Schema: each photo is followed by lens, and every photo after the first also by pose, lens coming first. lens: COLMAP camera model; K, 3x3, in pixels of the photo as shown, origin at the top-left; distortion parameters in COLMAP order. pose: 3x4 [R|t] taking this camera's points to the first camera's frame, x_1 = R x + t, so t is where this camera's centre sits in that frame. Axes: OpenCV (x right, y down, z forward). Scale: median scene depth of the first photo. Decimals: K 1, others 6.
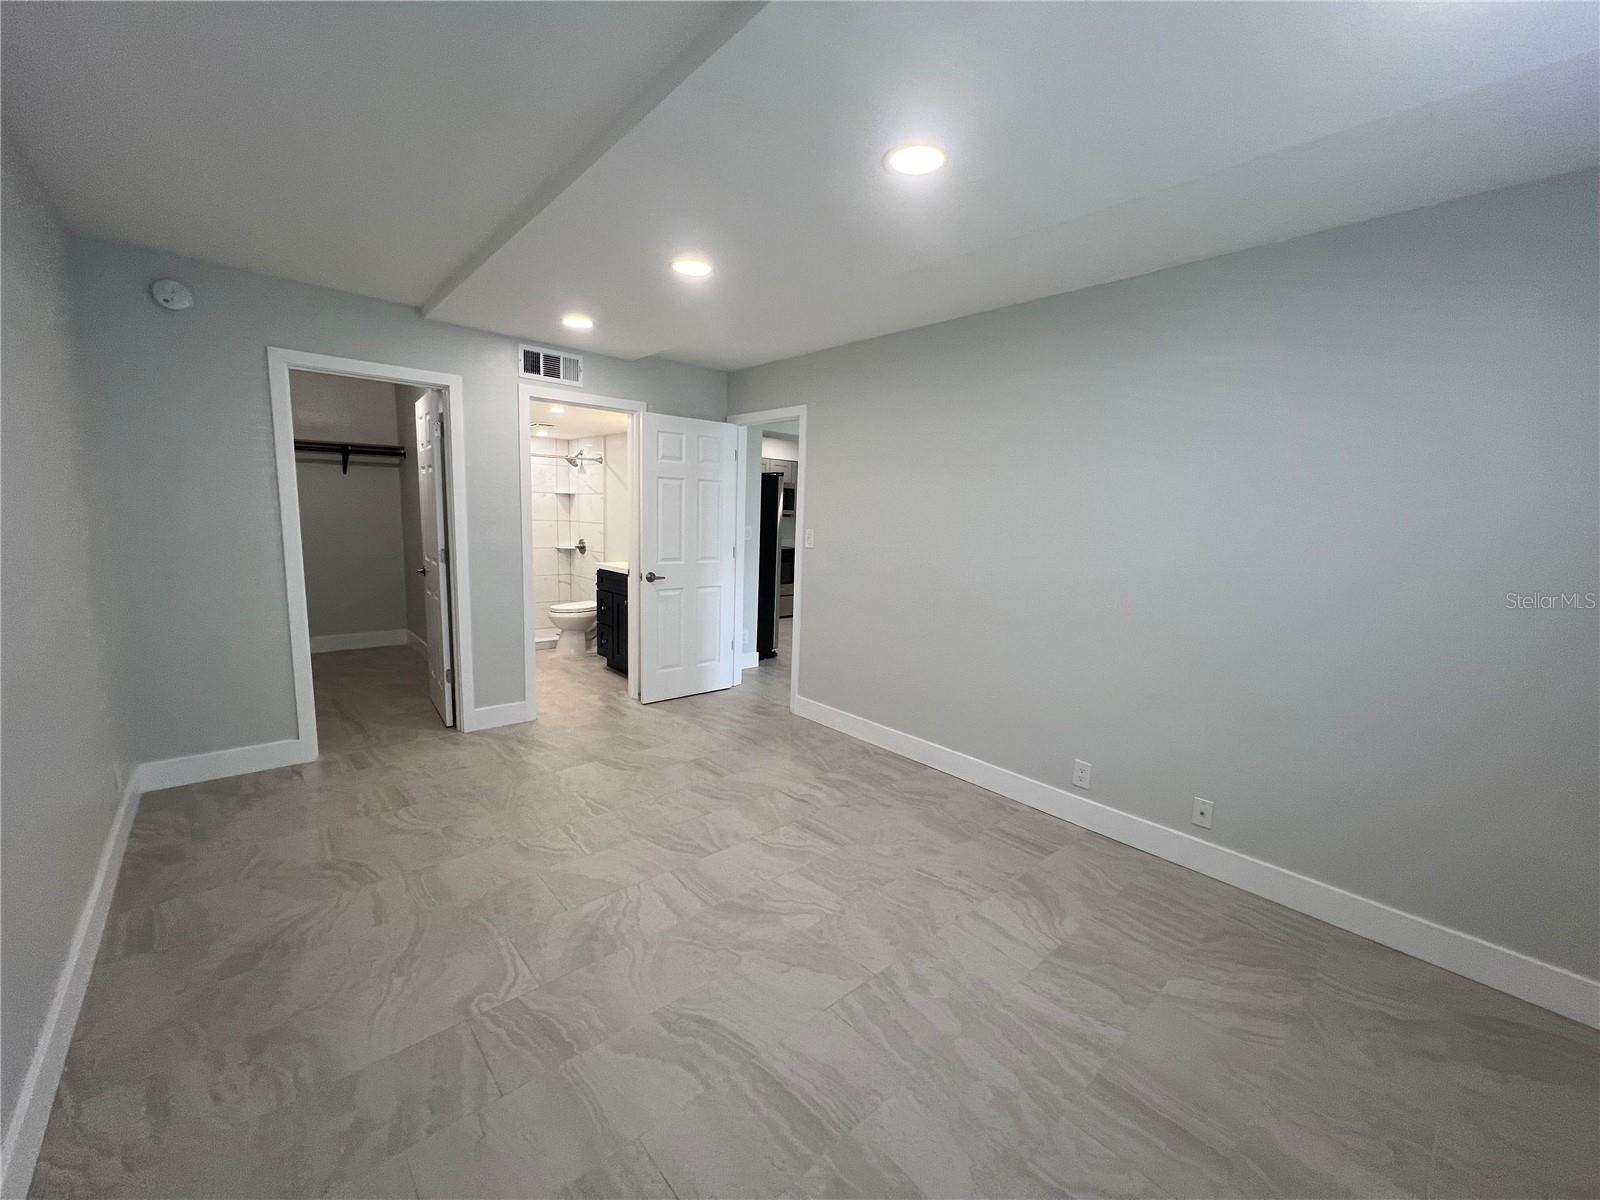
lens RADIAL K [[641.9, 0, 799.8], [0, 641.9, 603.7], [0, 0, 1]] dist [-0.000881, 0.000158]
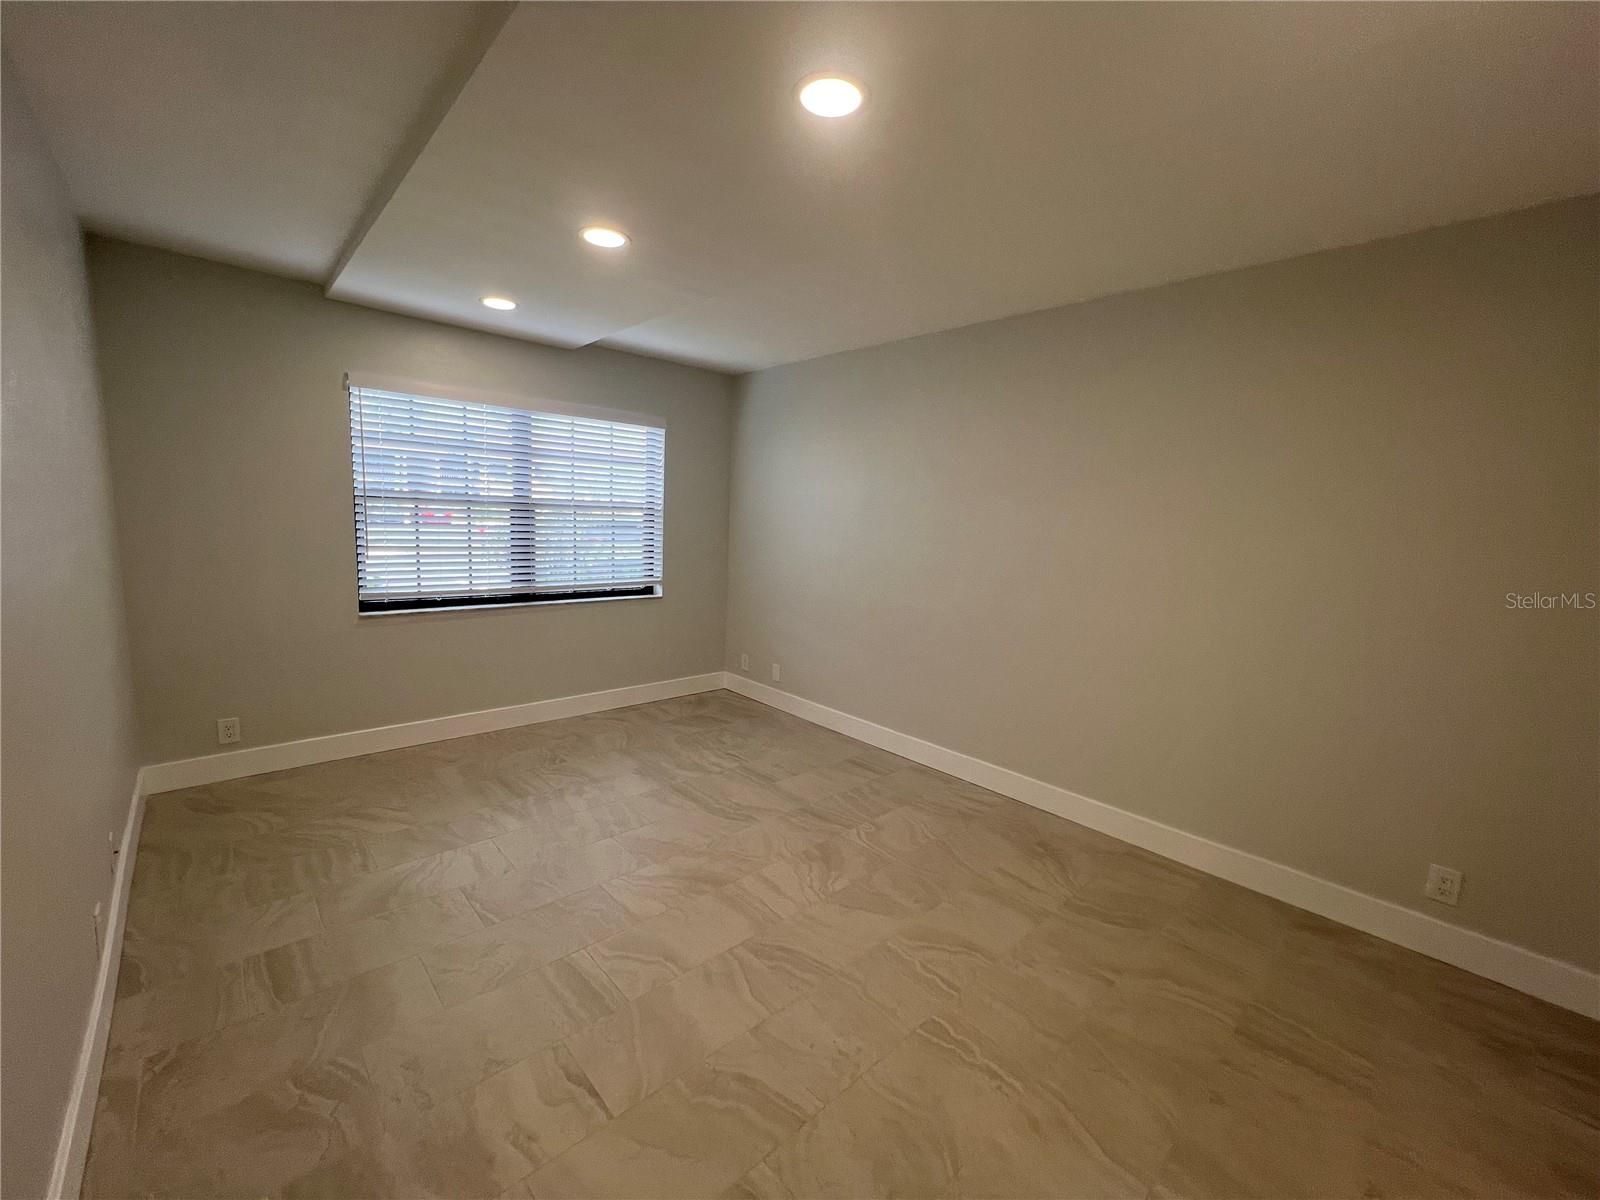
lens RADIAL K [[641.9, 0, 799.8], [0, 641.9, 603.7], [0, 0, 1]] dist [-0.000881, 0.000158]
pose [[-0.996300, -0.076791, -0.038600, -0.175704], [-0.084413, 0.958748, 0.271433, -0.287552], [0.016164, 0.273687, -0.961683, 1.959629]]
